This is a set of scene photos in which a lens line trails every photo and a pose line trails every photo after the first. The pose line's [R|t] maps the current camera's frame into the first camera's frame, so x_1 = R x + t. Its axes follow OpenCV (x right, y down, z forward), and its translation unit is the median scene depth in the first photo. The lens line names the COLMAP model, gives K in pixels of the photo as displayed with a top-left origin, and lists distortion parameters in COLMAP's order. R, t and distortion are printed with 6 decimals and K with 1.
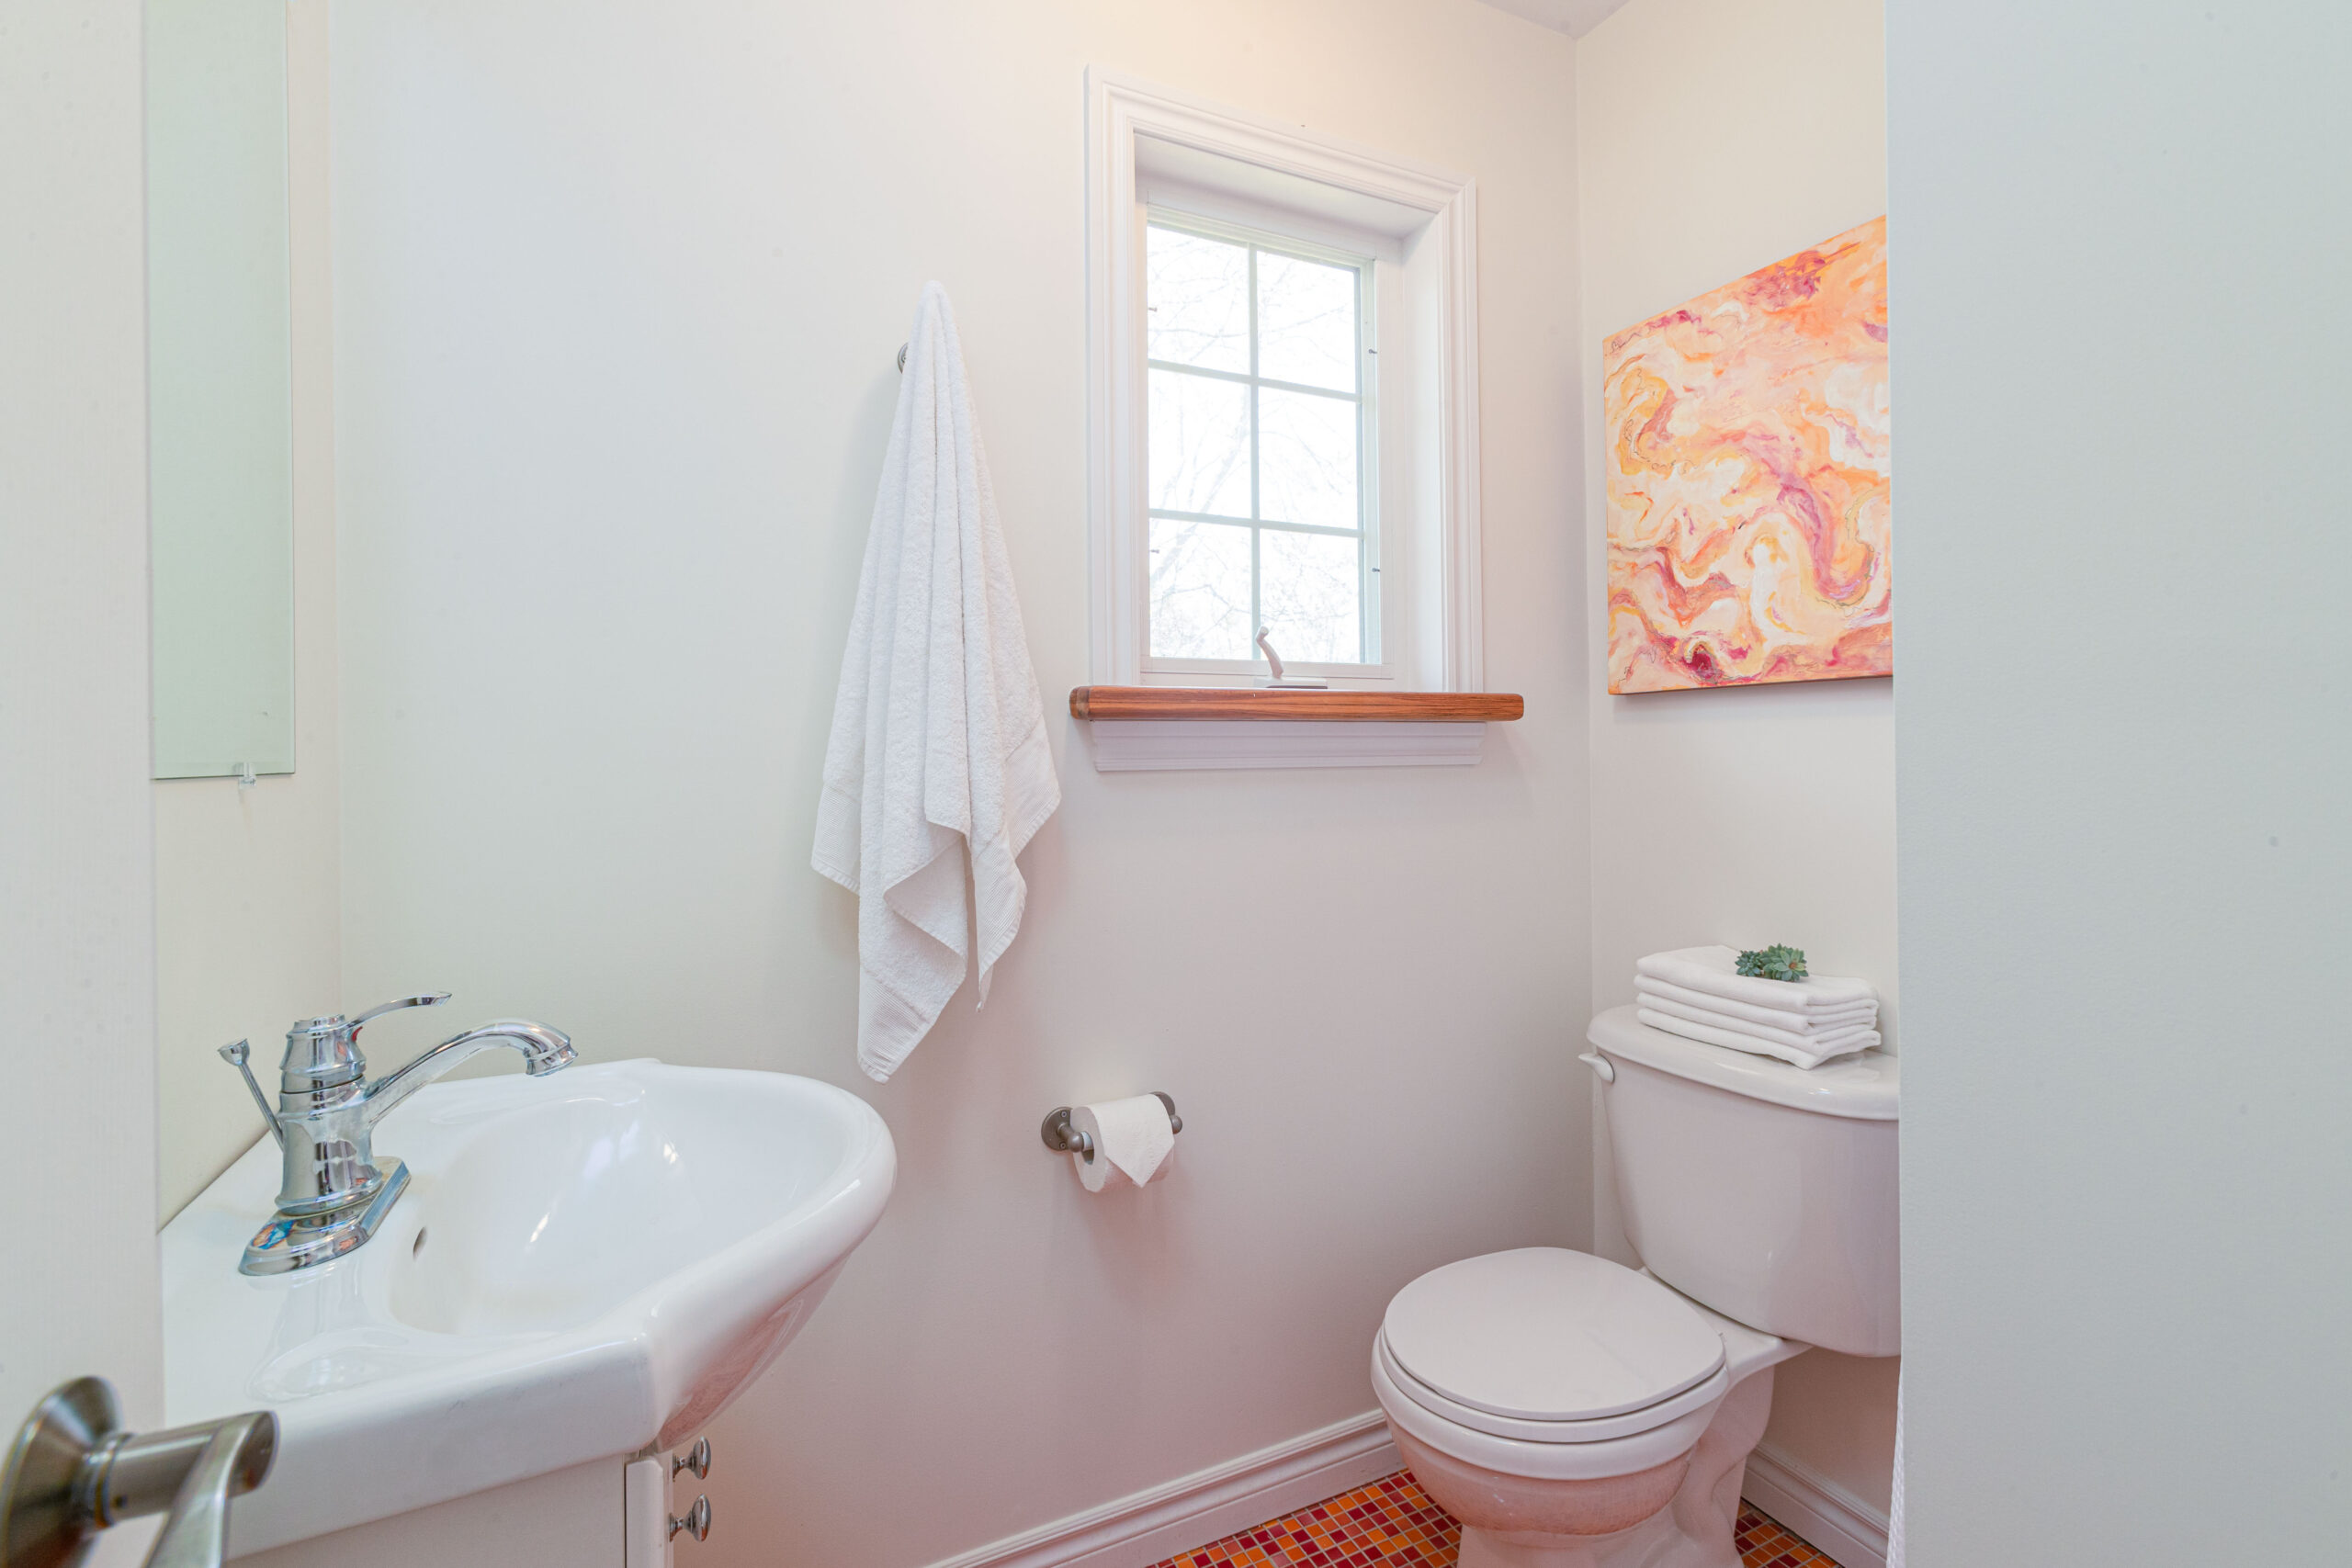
lens RADIAL K [[1057.9, 0, 1176.6], [0, 1057.9, 770.7], [0, 0, 1]] dist [0.003091, 0.000599]
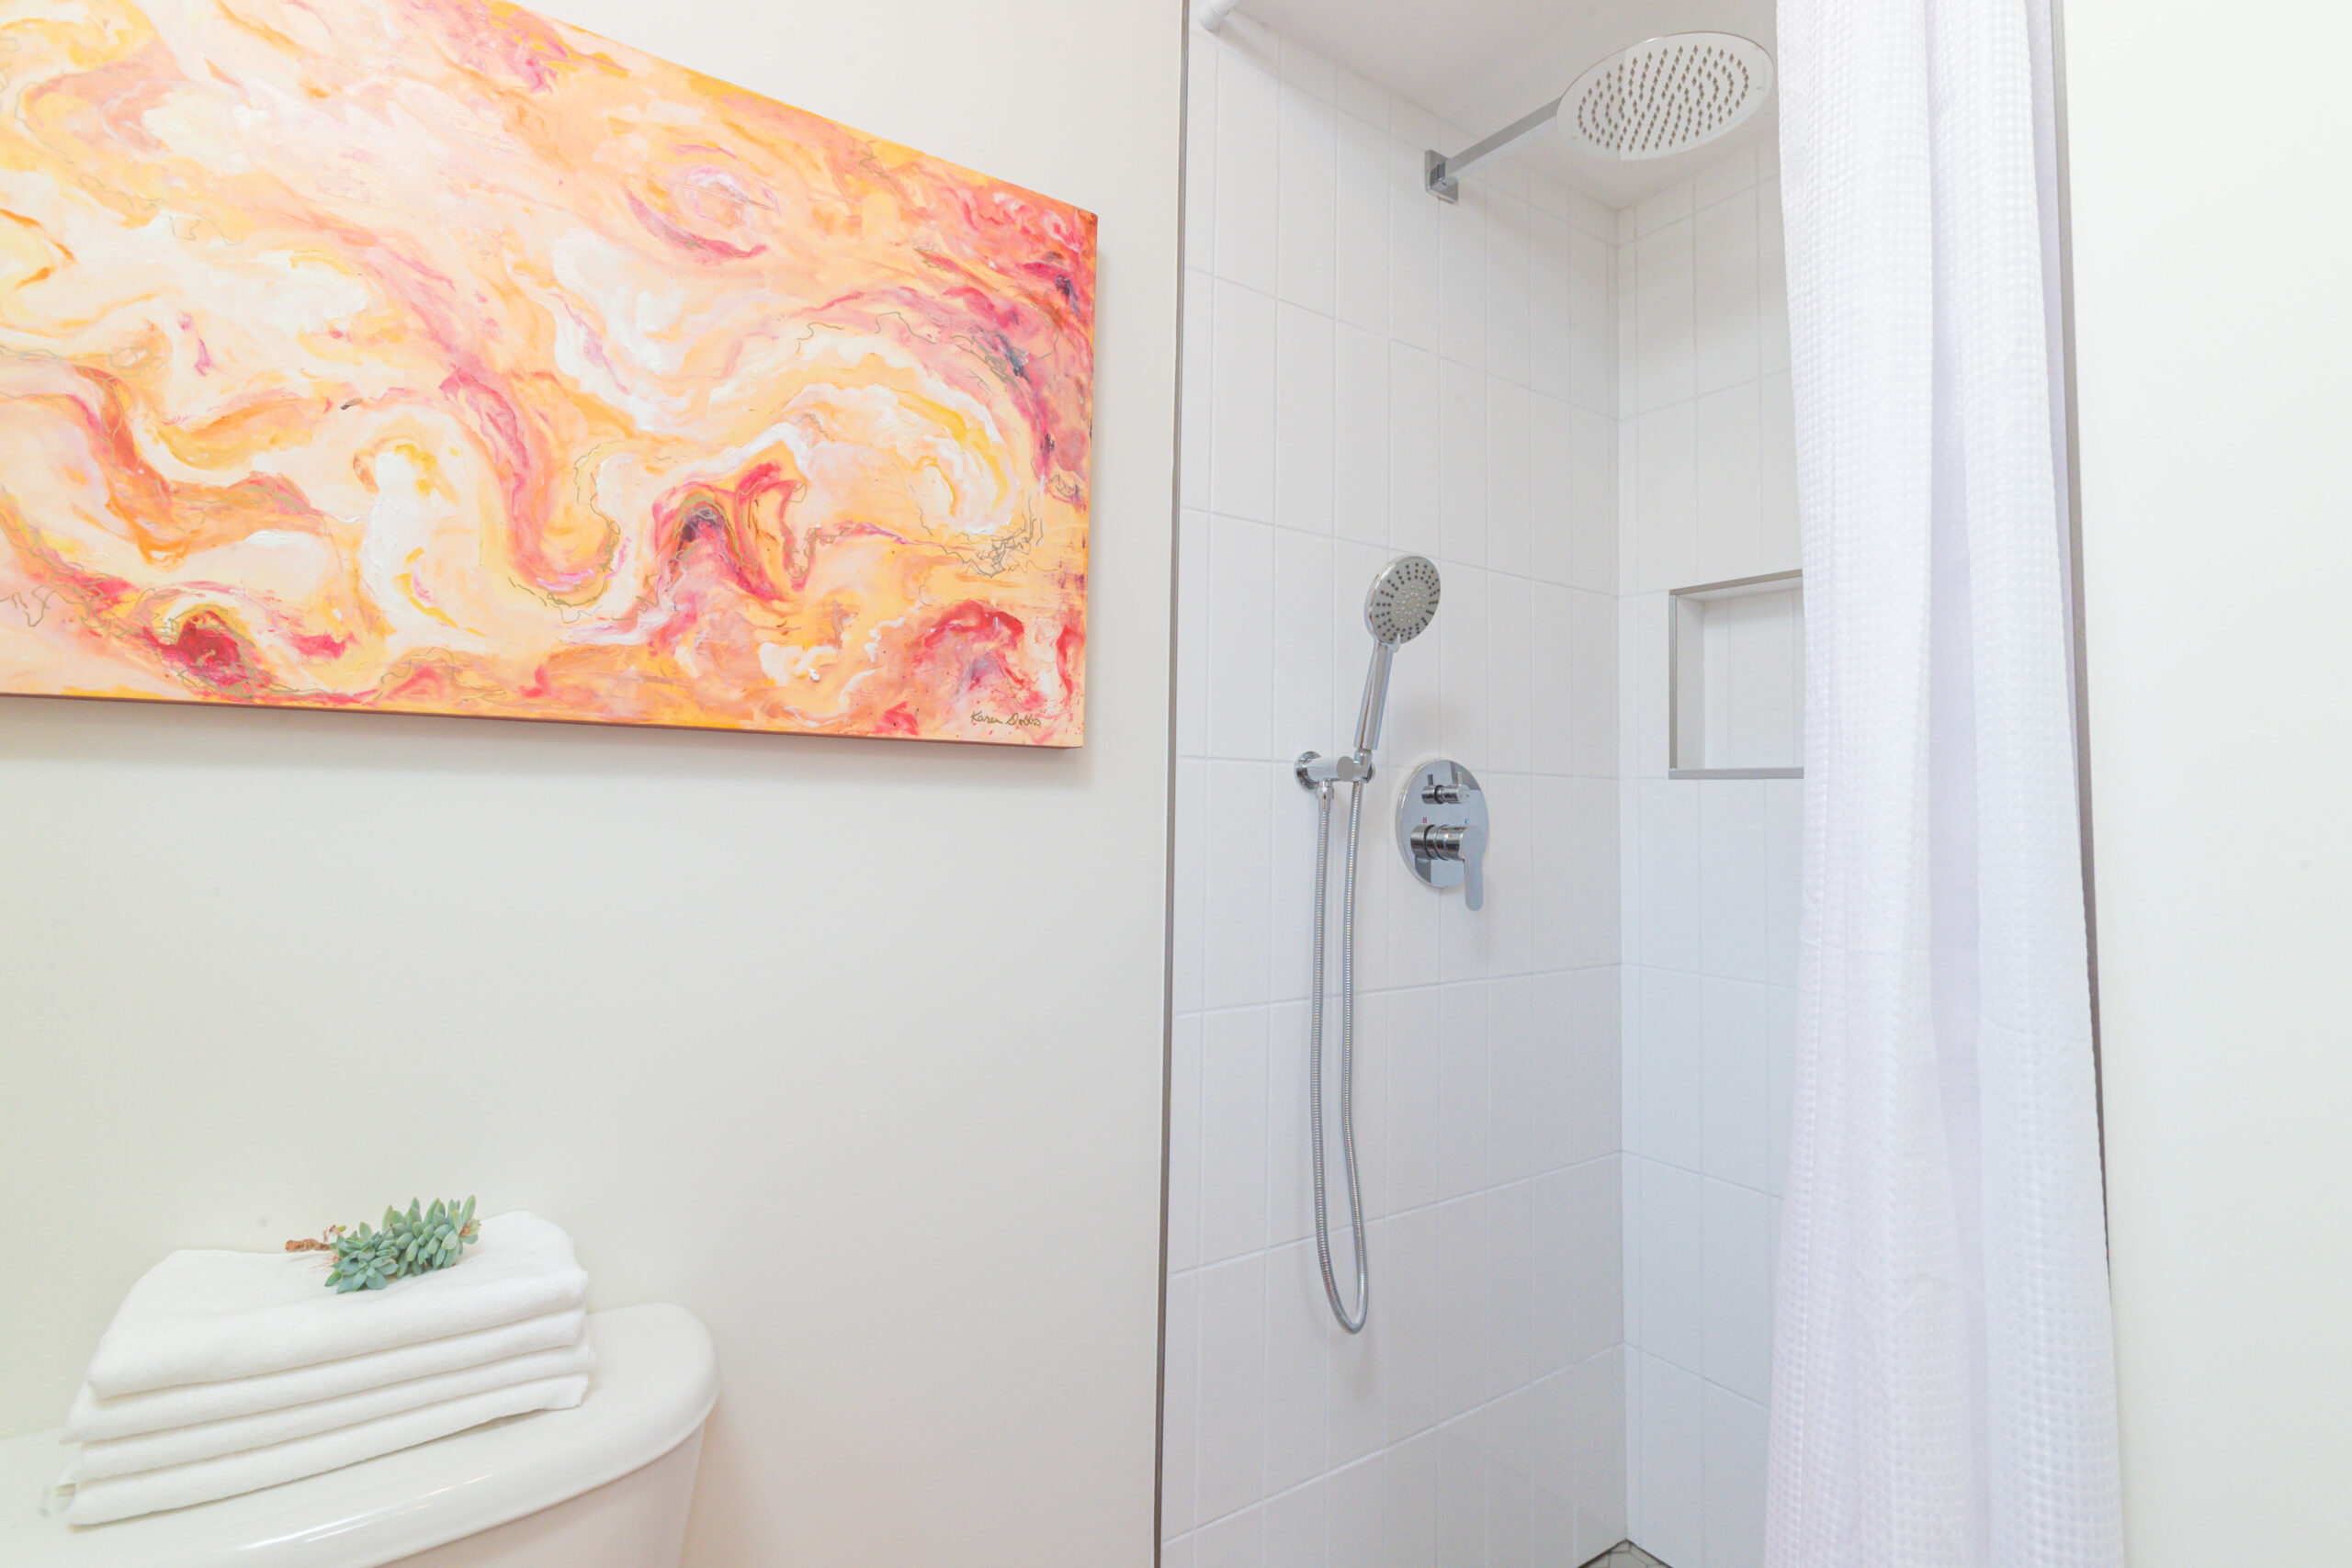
lens RADIAL K [[1057.9, 0, 1175.3], [0, 1057.9, 786.4], [0, 0, 1]] dist [0.003091, 0.000599]
pose [[-0.121542, 0.074328, 0.989799, -0.019298], [0.030549, 0.997000, -0.071118, 0.005666], [-0.992116, 0.021594, -0.123448, 0.683986]]
